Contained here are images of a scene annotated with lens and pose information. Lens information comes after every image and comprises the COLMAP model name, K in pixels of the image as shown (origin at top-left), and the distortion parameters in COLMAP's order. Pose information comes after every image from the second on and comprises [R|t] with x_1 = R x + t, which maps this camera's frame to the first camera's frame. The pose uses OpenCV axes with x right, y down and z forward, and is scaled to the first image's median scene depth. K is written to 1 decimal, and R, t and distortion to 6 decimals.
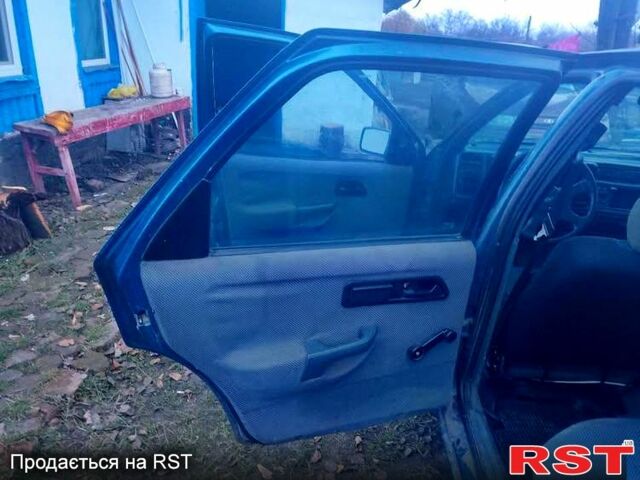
lens RADIAL K [[505.1, 0, 317.2], [0, 505.1, 245.0], [0, 0, 1]] dist [-0.001143, -0.029435]
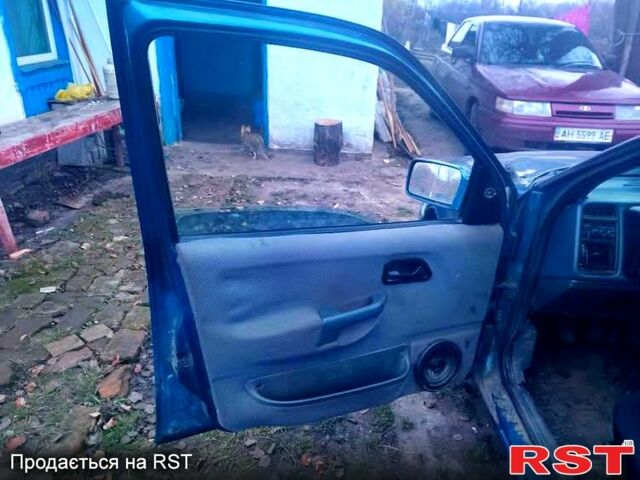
lens RADIAL K [[505.1, 0, 325.5], [0, 505.1, 238.4], [0, 0, 1]] dist [-0.001143, -0.029435]
pose [[0.997885, -0.052123, 0.038832, -0.021470], [0.051139, 0.998355, 0.025910, -0.072406], [-0.040119, -0.023869, 0.998910, 0.169489]]
